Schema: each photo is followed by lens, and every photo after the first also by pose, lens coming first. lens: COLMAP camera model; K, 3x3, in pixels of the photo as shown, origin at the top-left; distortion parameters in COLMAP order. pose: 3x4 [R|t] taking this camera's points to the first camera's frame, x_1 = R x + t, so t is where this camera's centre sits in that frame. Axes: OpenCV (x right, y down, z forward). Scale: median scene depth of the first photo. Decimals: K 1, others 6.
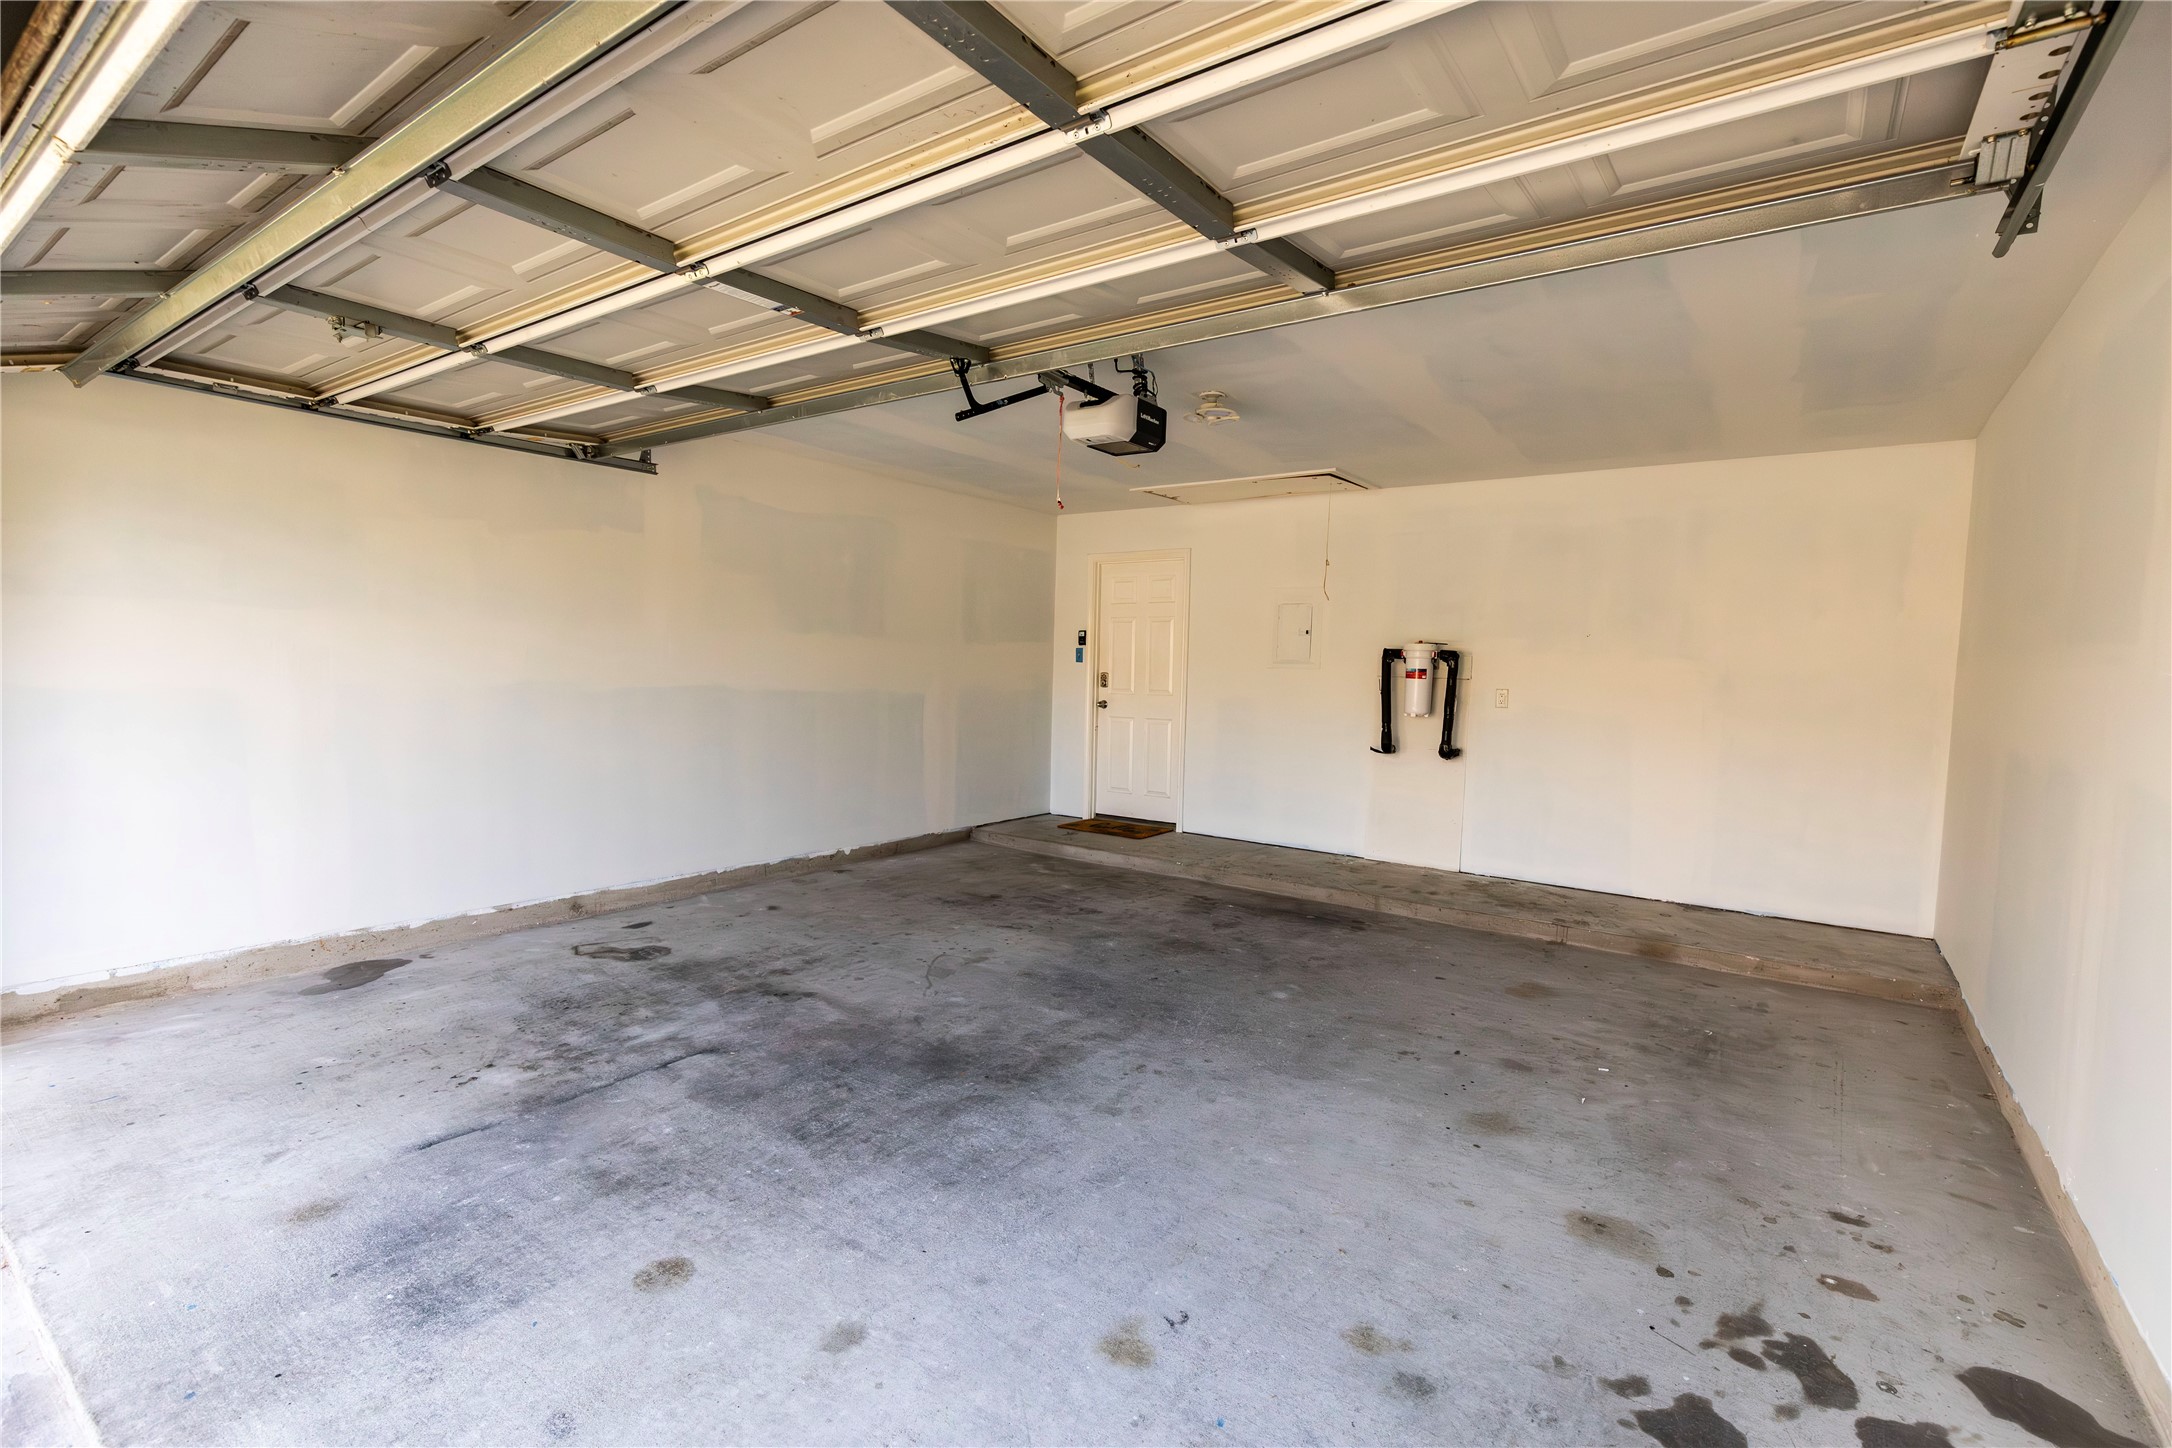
lens RADIAL K [[975.9, 0, 1099.7], [0, 975.9, 731.2], [0, 0, 1]] dist [0.003008, 0.000385]
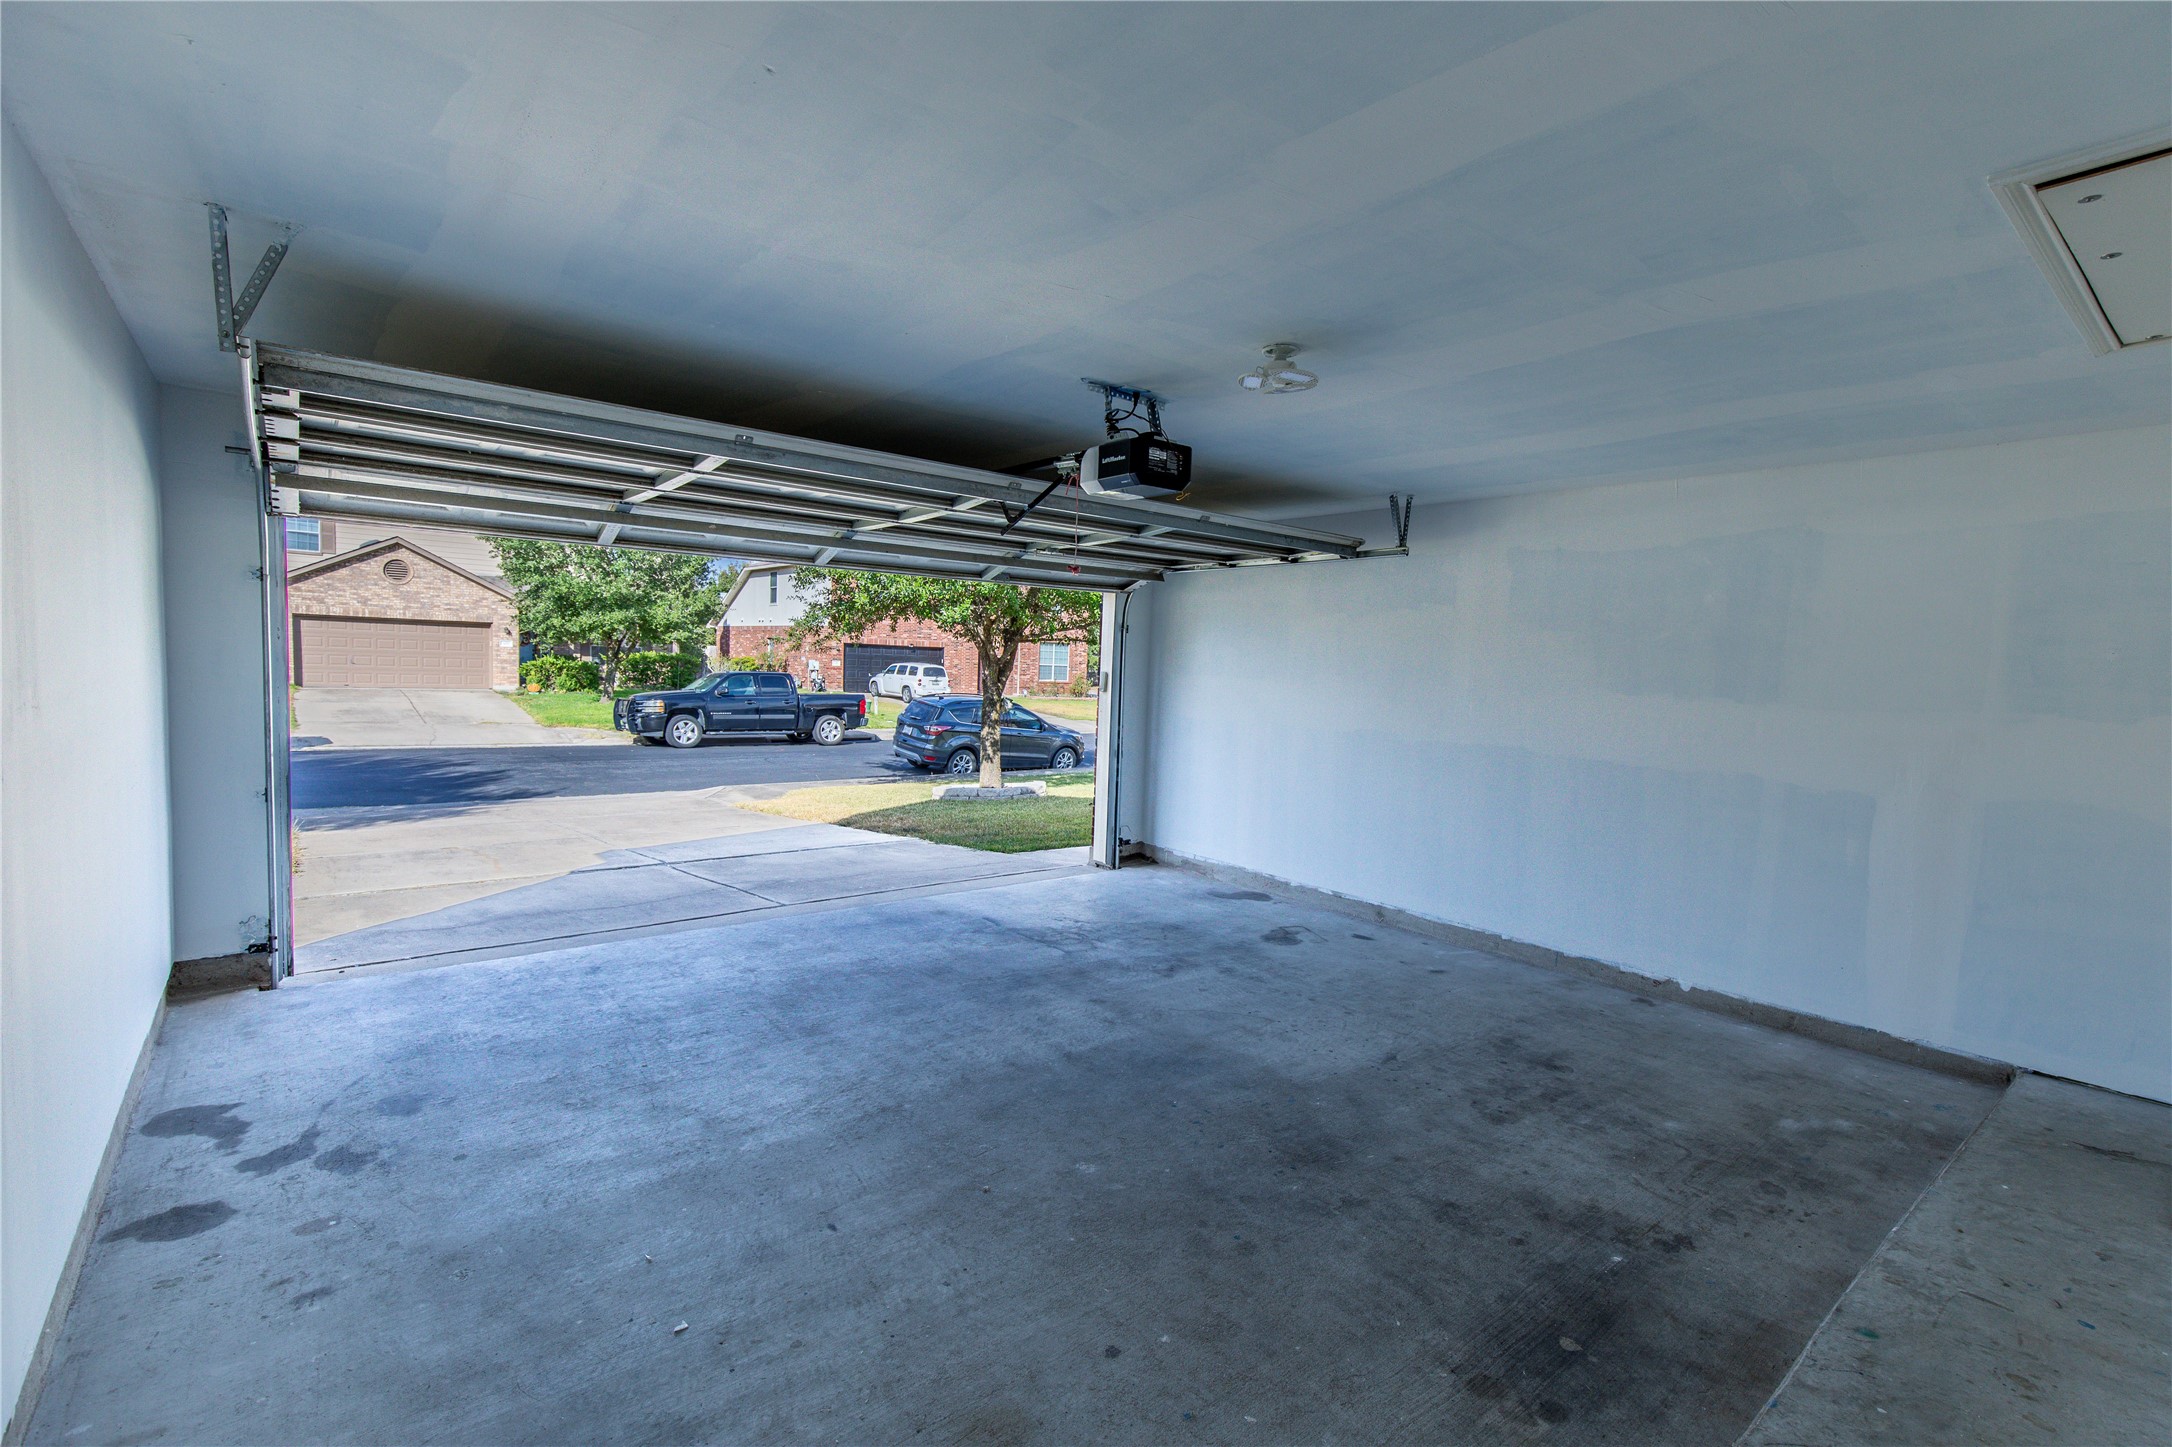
lens RADIAL K [[975.9, 0, 1097.5], [0, 975.9, 712.3], [0, 0, 1]] dist [0.003008, 0.000385]
pose [[-0.263347, 0.015513, -0.964576, 0.814089], [-0.107887, 0.993125, 0.045427, -0.098579], [0.958650, 0.116028, -0.259863, 1.056728]]
